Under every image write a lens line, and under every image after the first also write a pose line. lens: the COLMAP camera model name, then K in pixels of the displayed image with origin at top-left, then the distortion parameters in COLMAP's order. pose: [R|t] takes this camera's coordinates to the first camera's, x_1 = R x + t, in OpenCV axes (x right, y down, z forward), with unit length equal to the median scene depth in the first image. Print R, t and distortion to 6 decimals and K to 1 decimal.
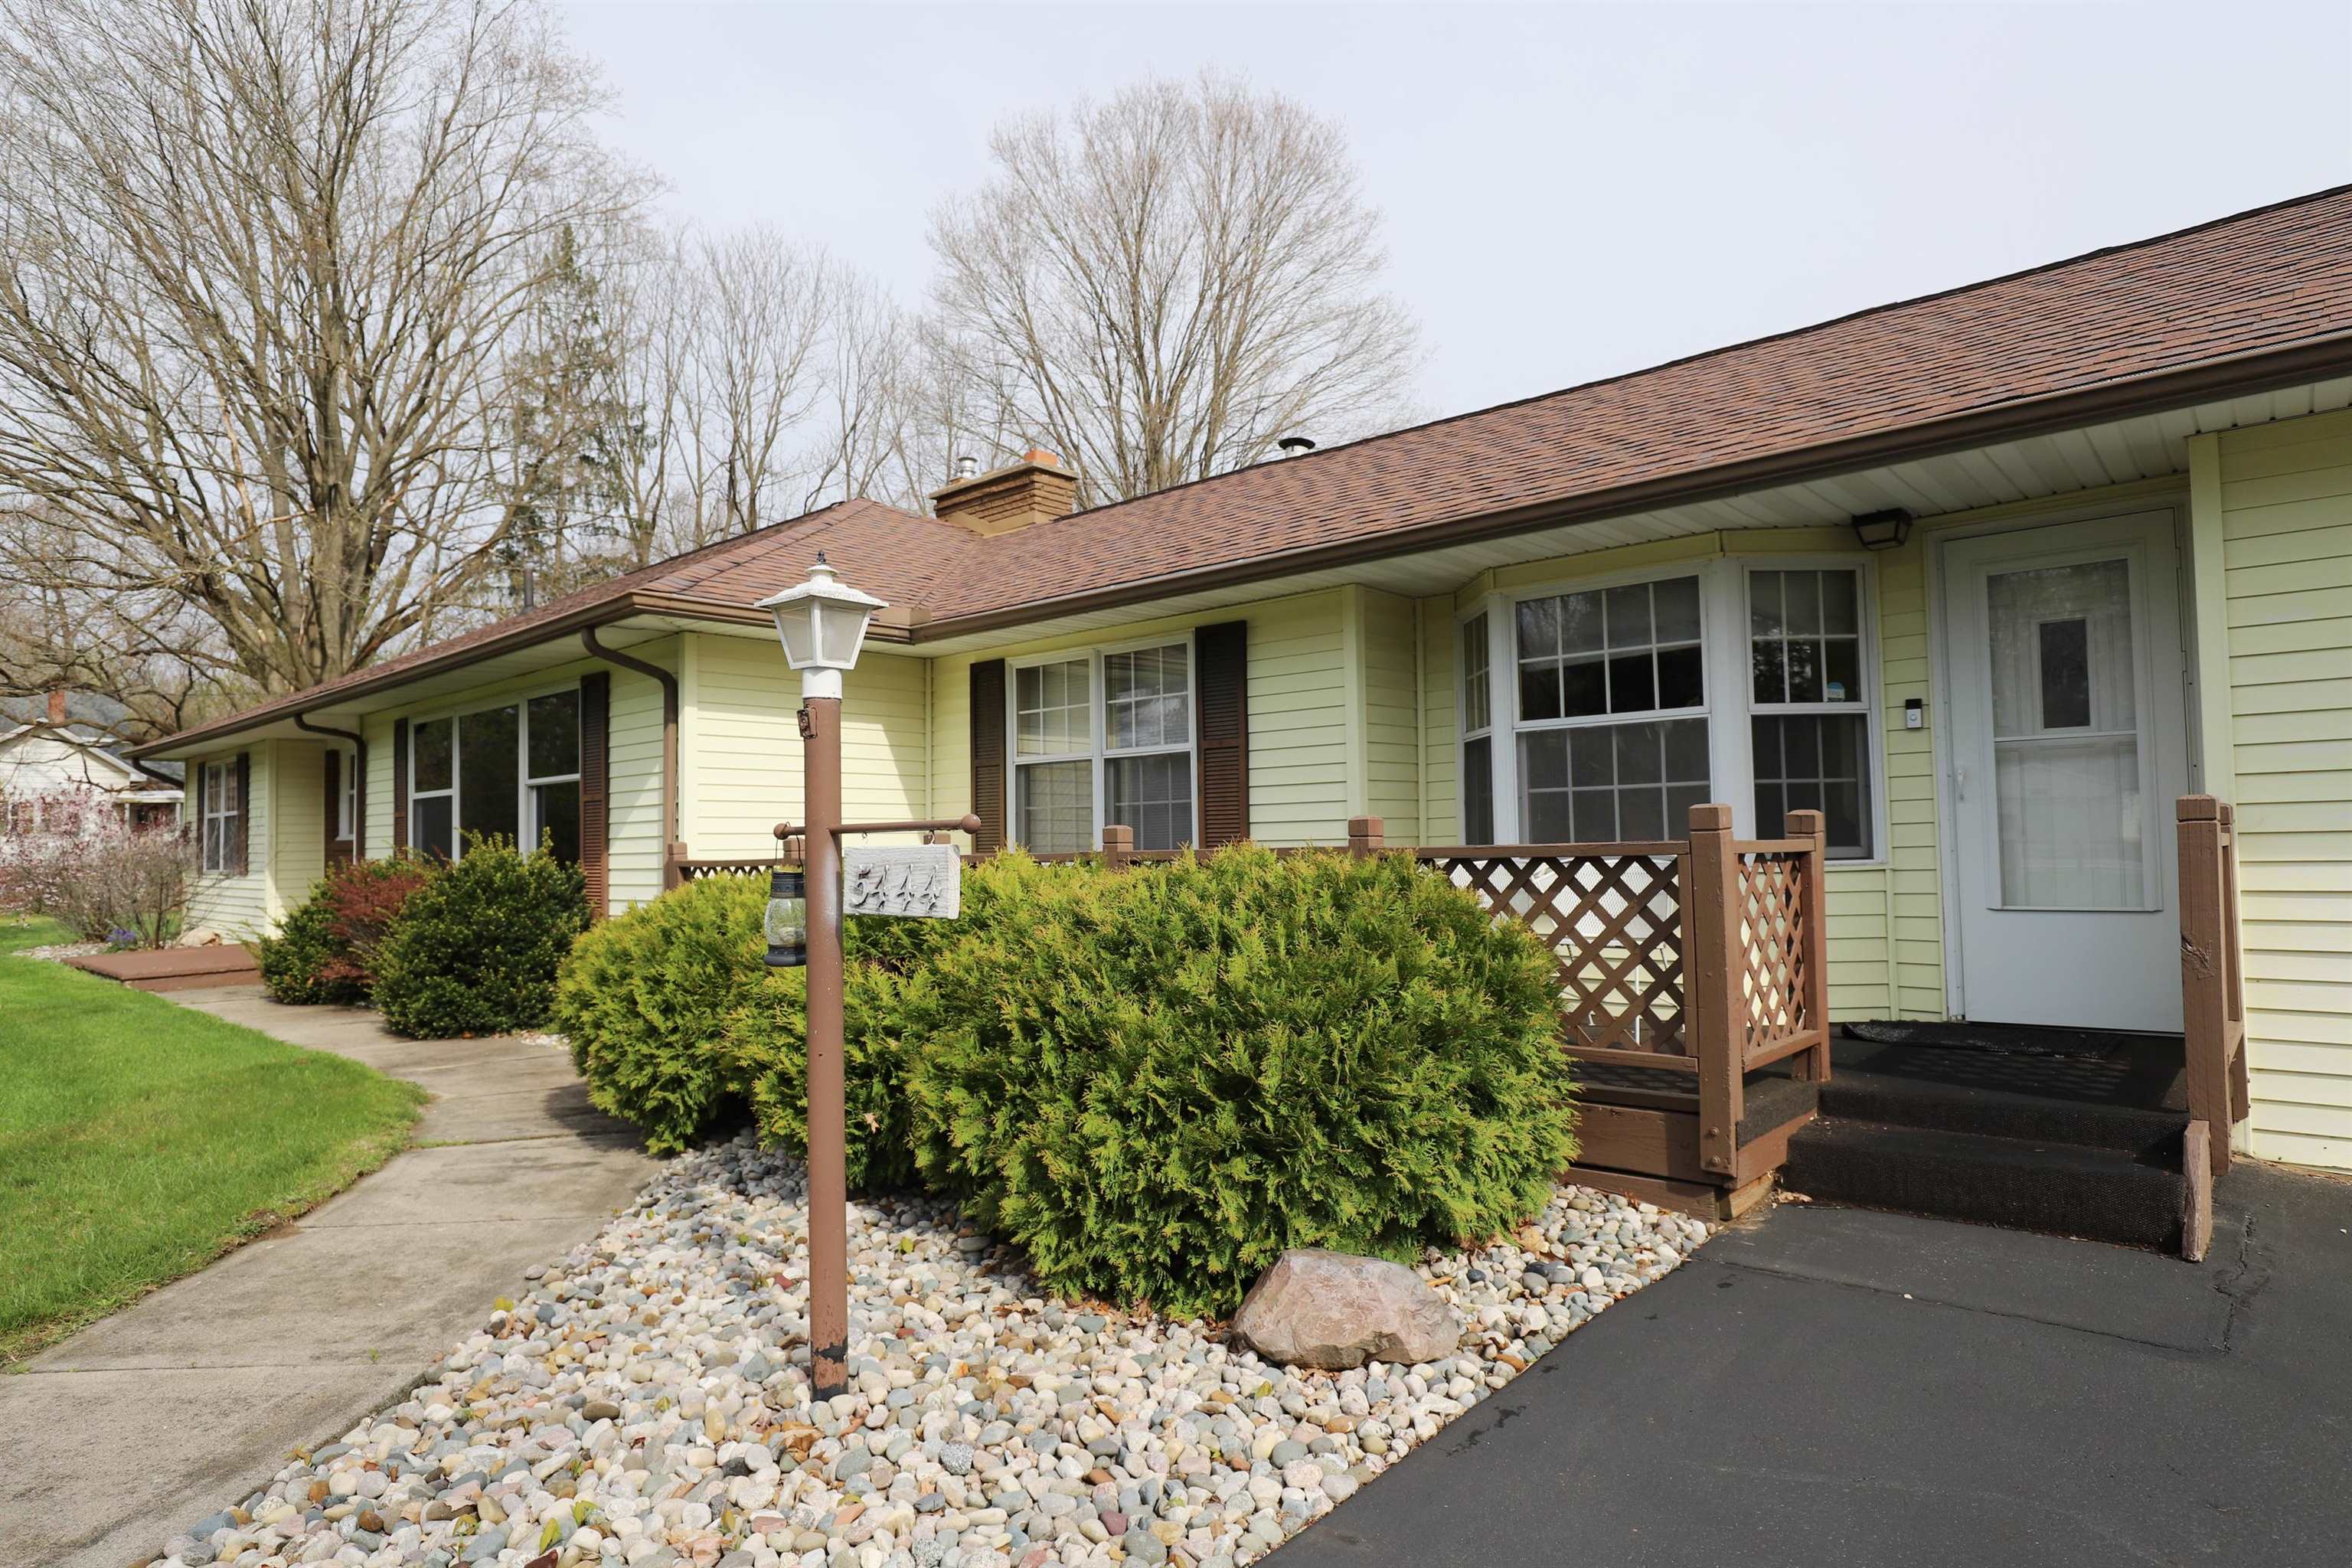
lens RADIAL K [[1309.8, 0, 1177.3], [0, 1309.8, 781.9], [0, 0, 1]] dist [-0.015044, 0.000146]
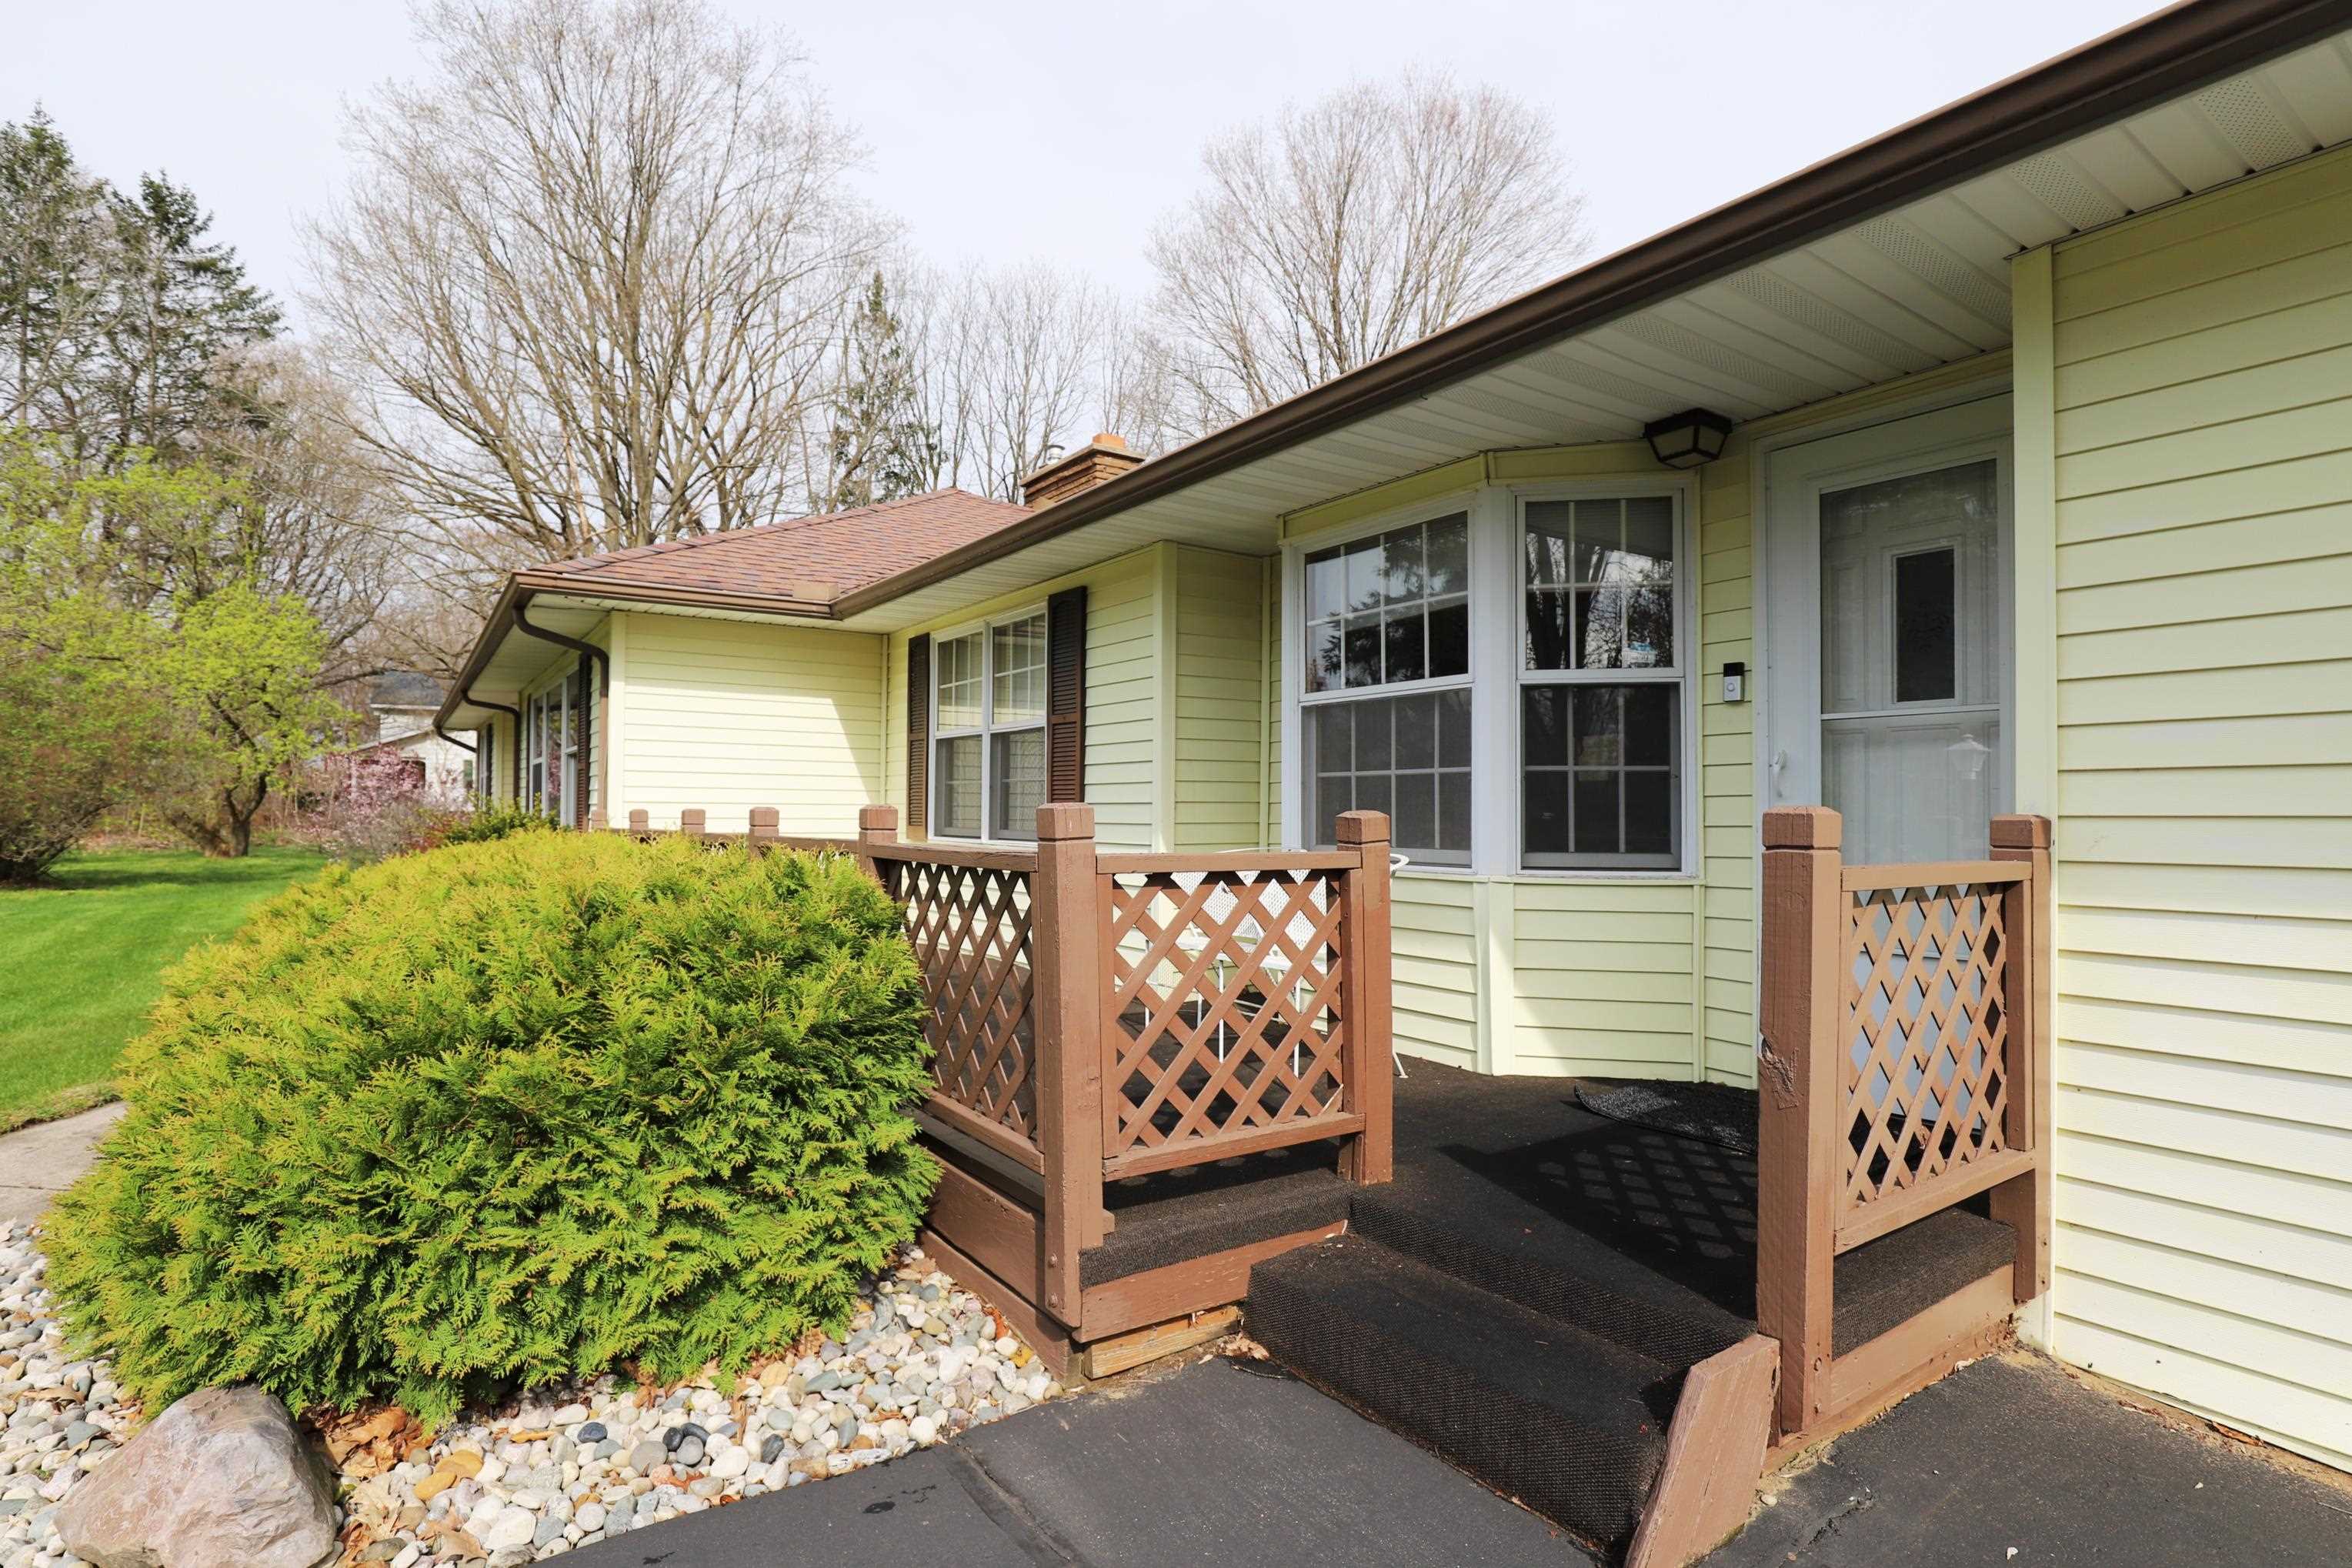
lens RADIAL K [[1176.8, 0, 1173.8], [0, 1176.8, 785.0], [0, 0, 1]] dist [-0.027773, 0.000105]
pose [[0.971649, 0.017233, -0.235799, 0.387587], [-0.010682, 0.999521, 0.029034, -0.008280], [0.236186, -0.025692, 0.971368, 0.245628]]
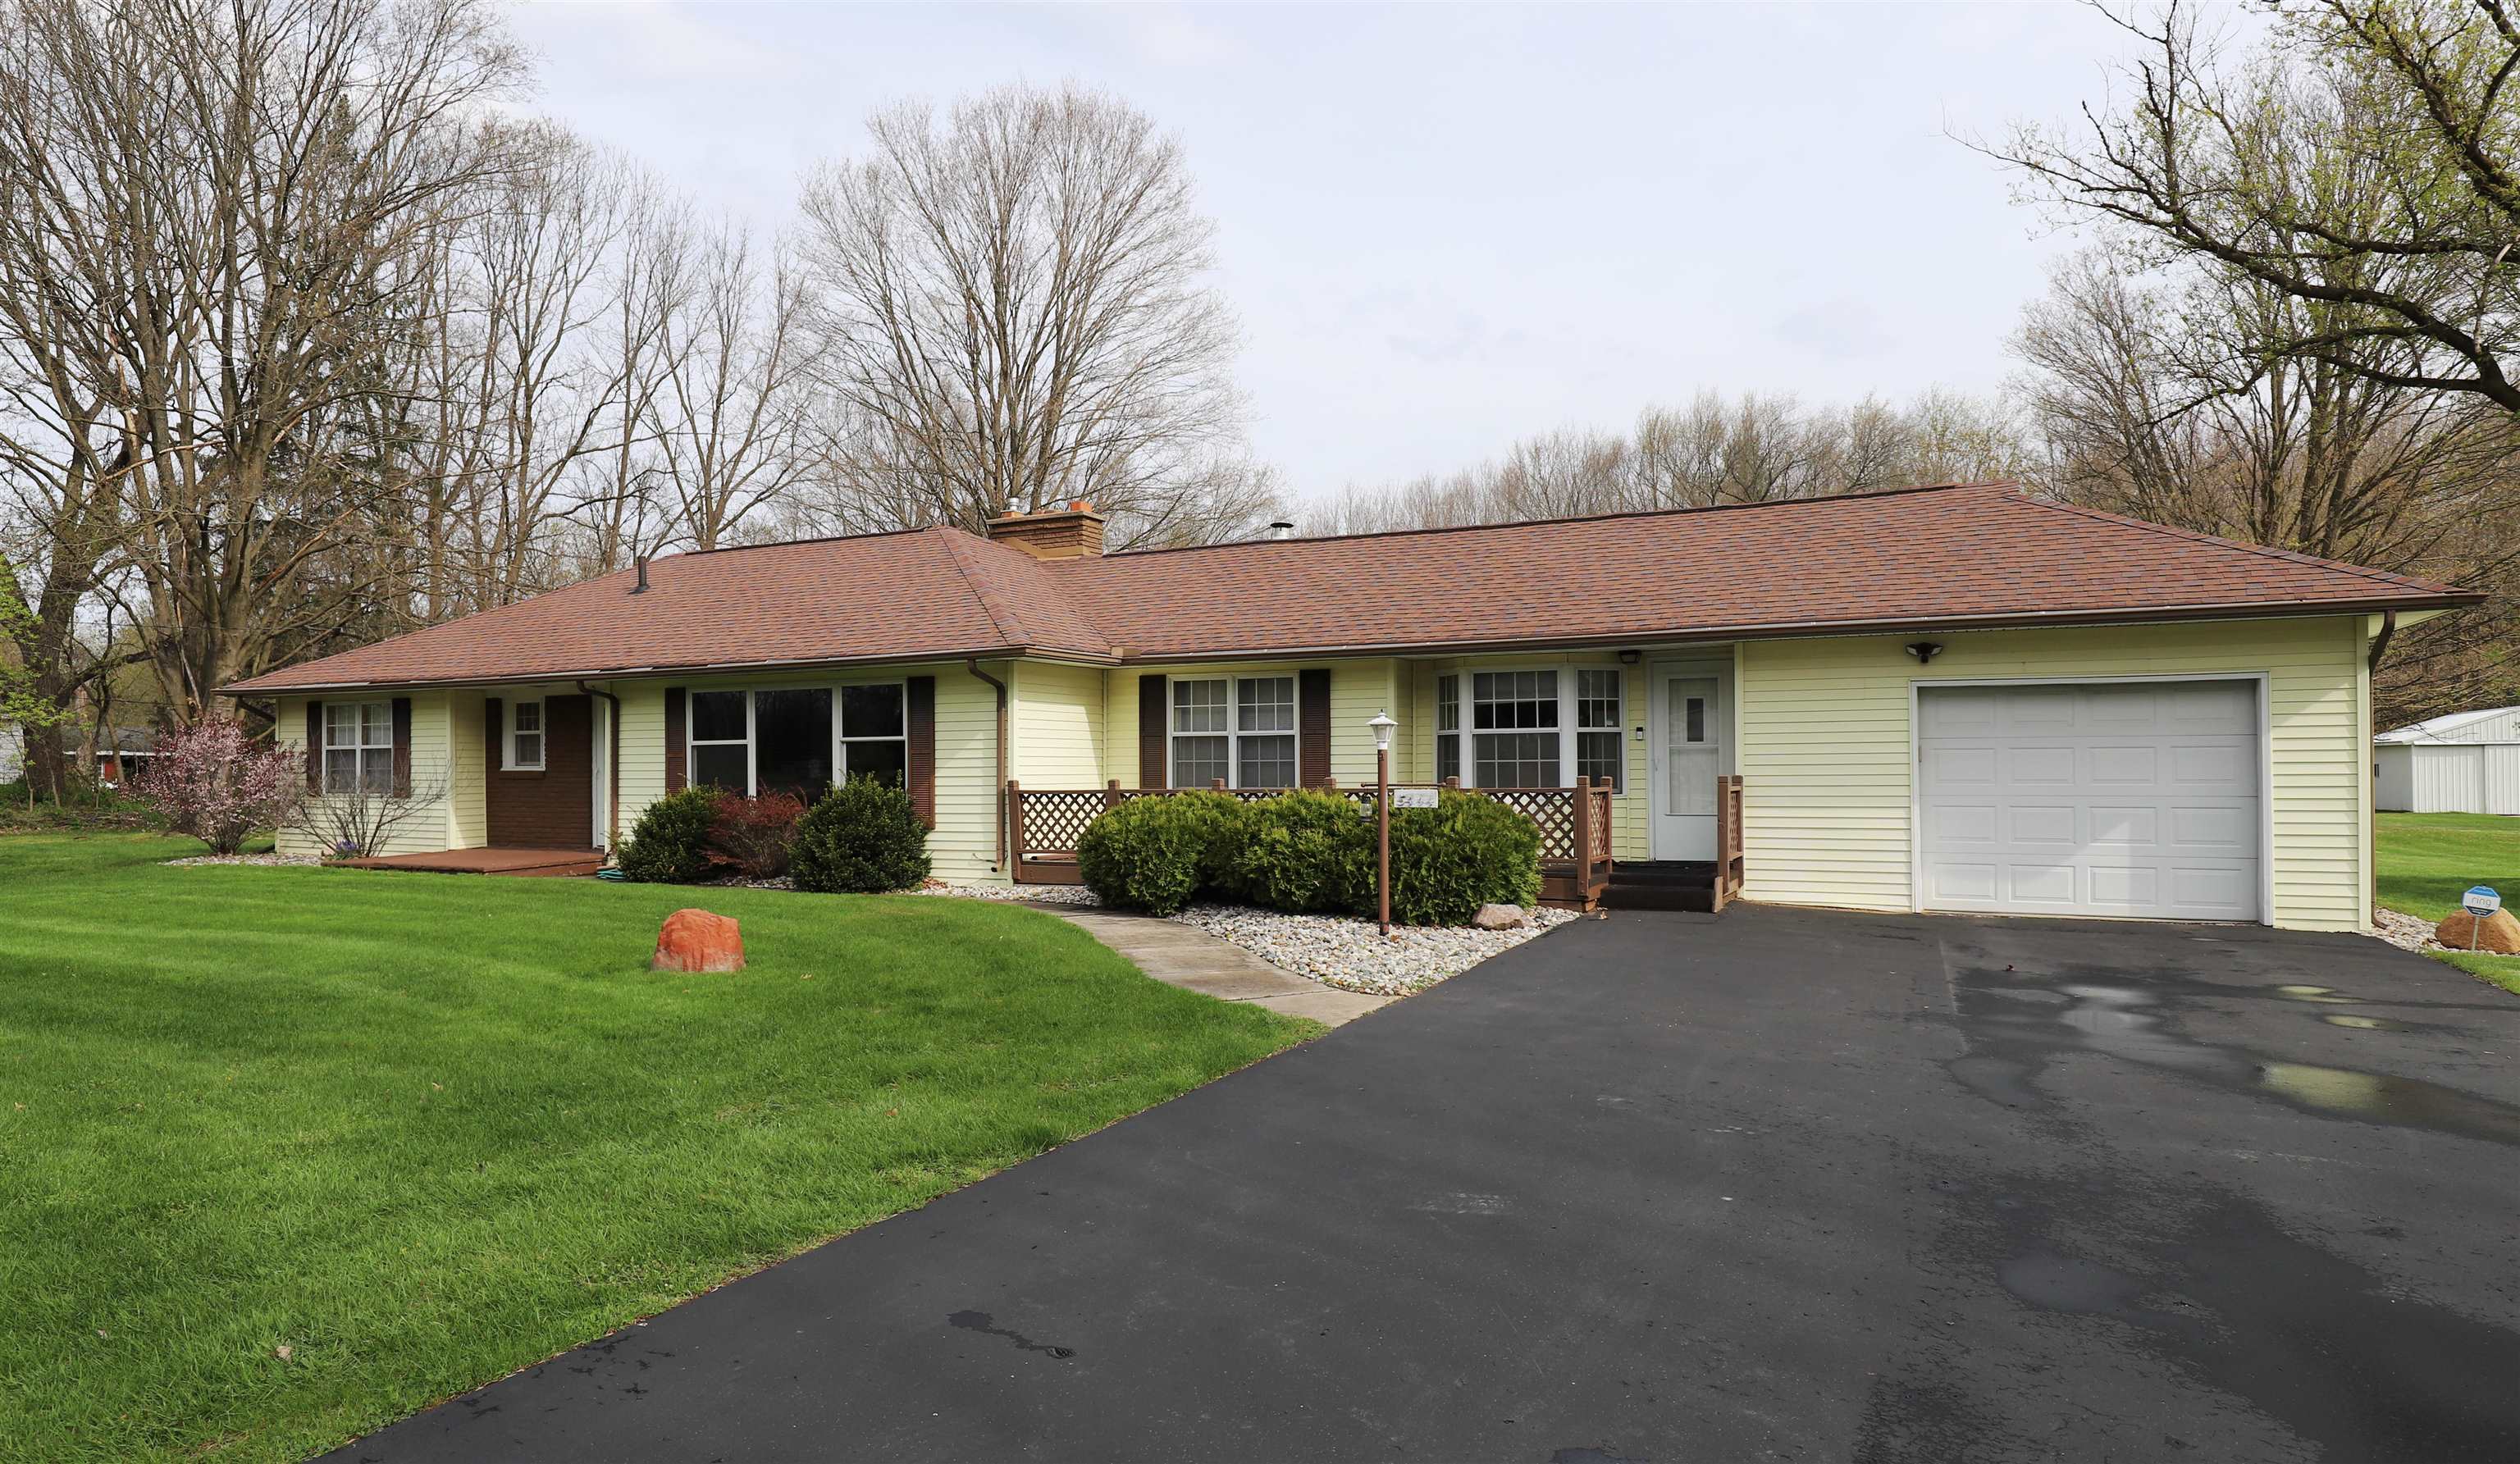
lens RADIAL K [[1422.3, 0, 1262.3], [0, 1422.3, 740.9], [0, 0, 1]] dist [-0.035092, -0.000170]
pose [[0.962944, 0.016405, 0.269202, -0.754157], [-0.023455, 0.999461, 0.022989, -0.077341], [-0.268679, -0.028452, 0.962809, -1.241624]]
